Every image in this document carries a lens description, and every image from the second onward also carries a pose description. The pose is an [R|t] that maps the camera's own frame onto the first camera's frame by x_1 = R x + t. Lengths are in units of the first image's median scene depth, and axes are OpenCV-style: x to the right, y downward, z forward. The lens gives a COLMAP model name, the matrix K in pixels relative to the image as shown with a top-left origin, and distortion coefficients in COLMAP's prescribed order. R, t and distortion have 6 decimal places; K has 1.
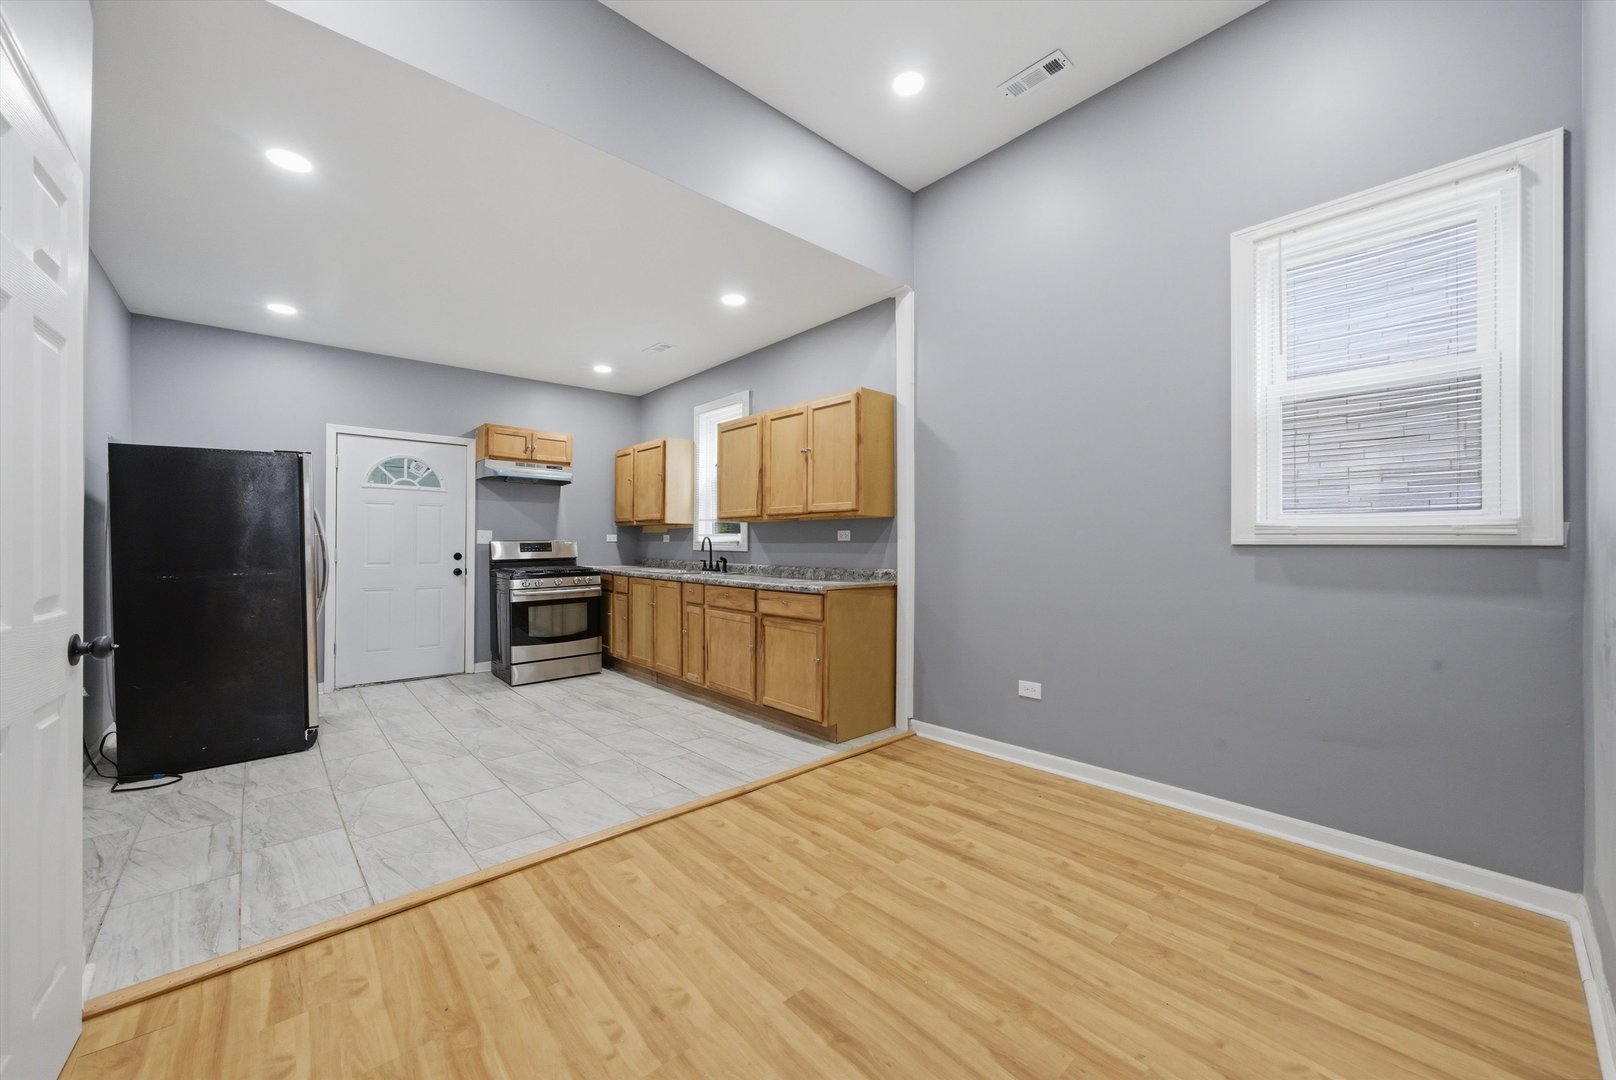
lens RADIAL K [[606.2, 0, 797.9], [0, 606.2, 537.6], [0, 0, 1]] dist [-0.001596, 0.000187]
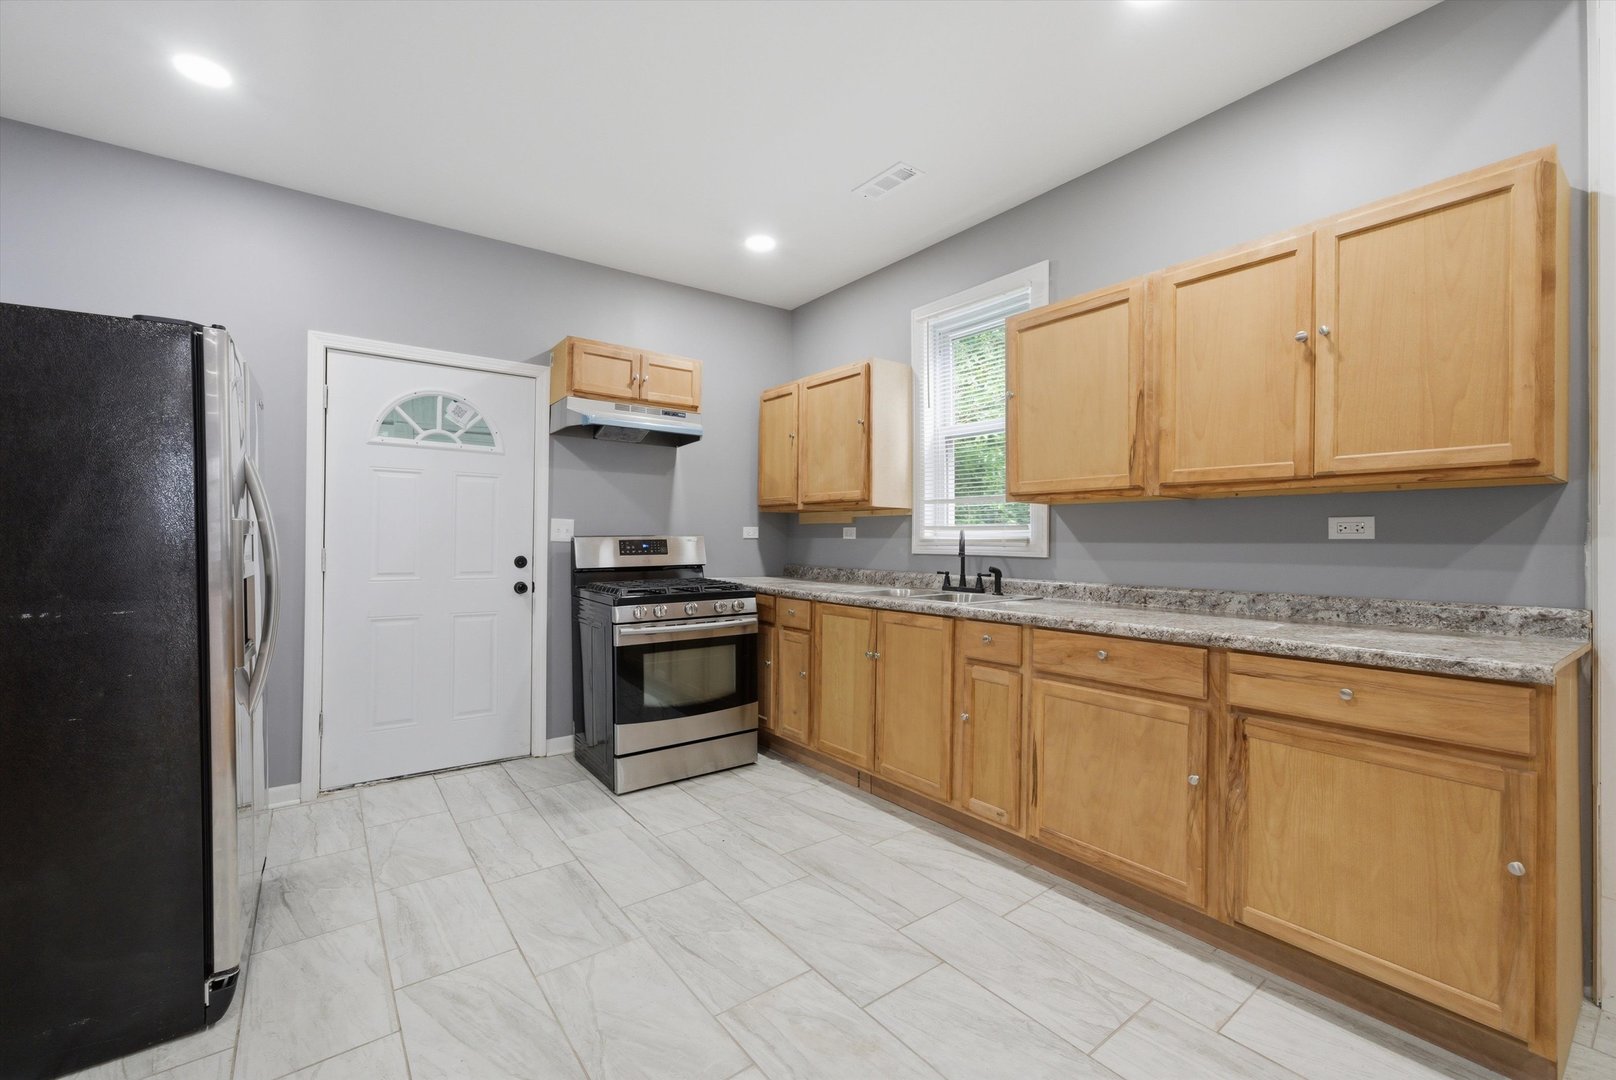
lens RADIAL K [[674.5, 0, 806.6], [0, 674.5, 535.1], [0, 0, 1]] dist [-0.015355, 0.003792]
pose [[0.996912, 0.004617, -0.078387, -0.312891], [-0.004655, 0.999989, -0.000303, 0.005132], [0.078385, 0.000667, 0.996923, 0.494349]]
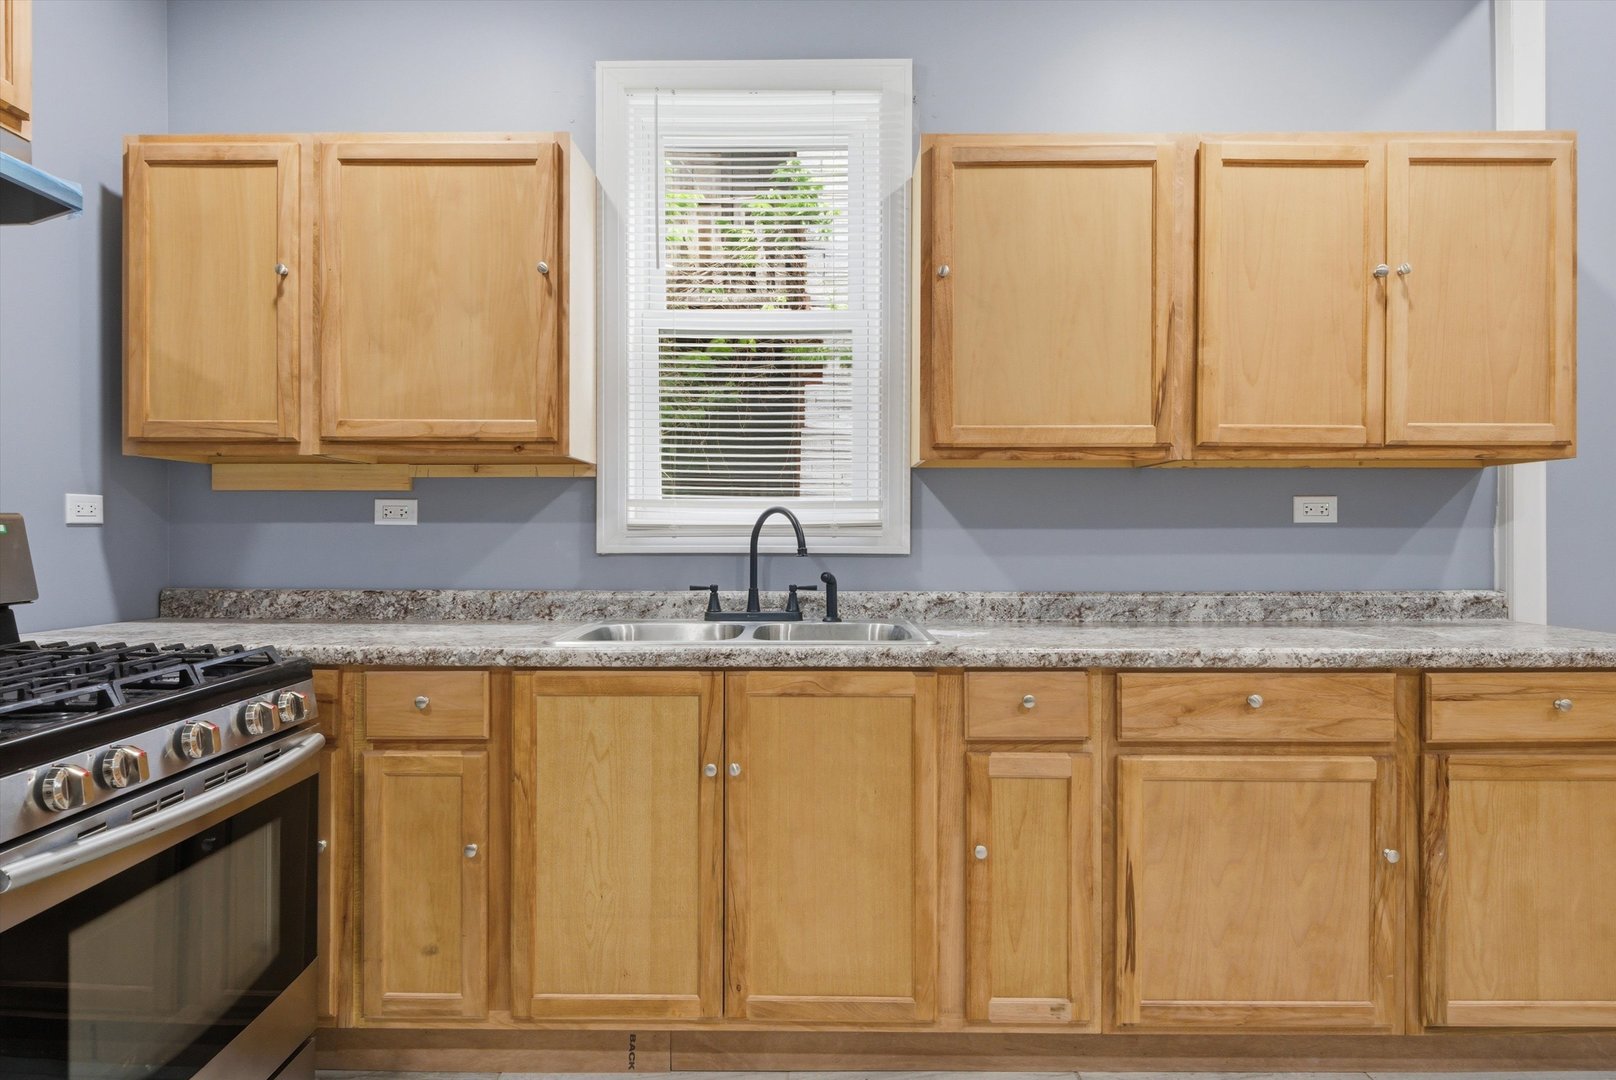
lens RADIAL K [[953.1, 0, 790.1], [0, 953.1, 529.0], [0, 0, 1]] dist [0.000013, -0.011627]
pose [[0.672595, 0.000868, 0.740010, -0.639152], [-0.004803, 0.999983, 0.003193, 0.010095], [-0.739995, -0.005702, 0.672588, 0.888668]]
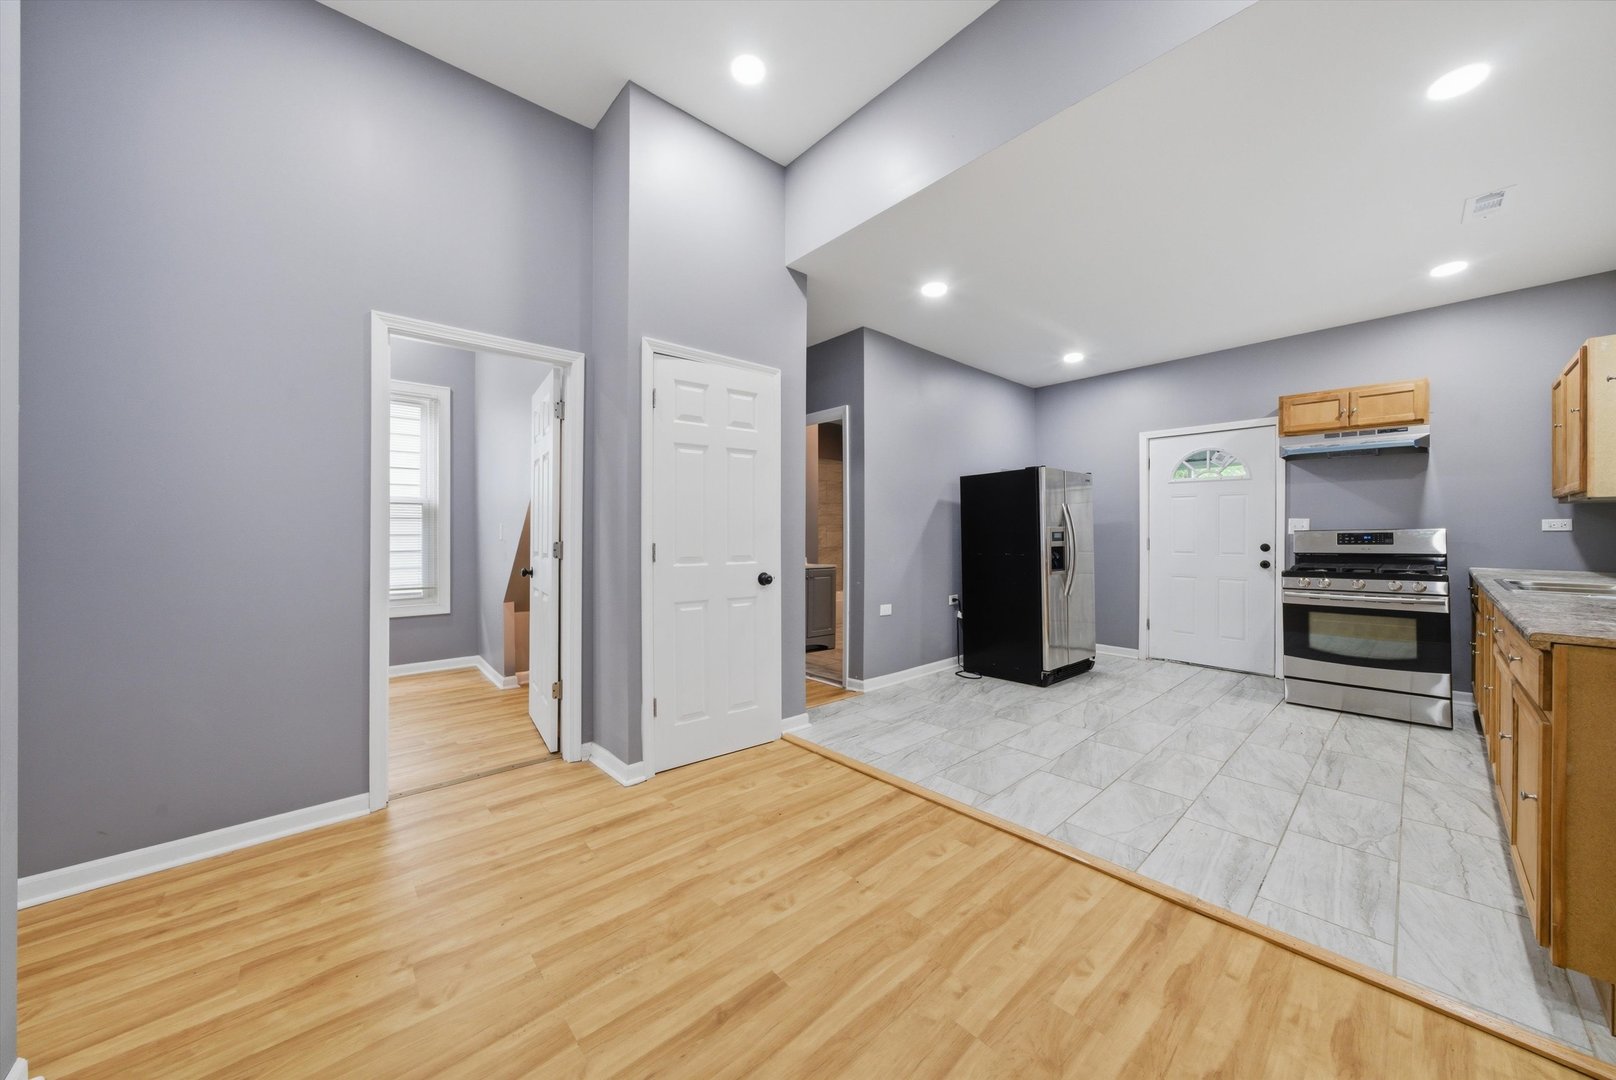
lens RADIAL K [[565.2, 0, 819.7], [0, 565.2, 527.9], [0, 0, 1]] dist [-0.009314, 0.000372]
pose [[0.017561, -0.008519, -0.999810, 0.376122], [0.008386, 0.999930, -0.008373, 0.003675], [0.999811, -0.008238, 0.017631, 0.421651]]
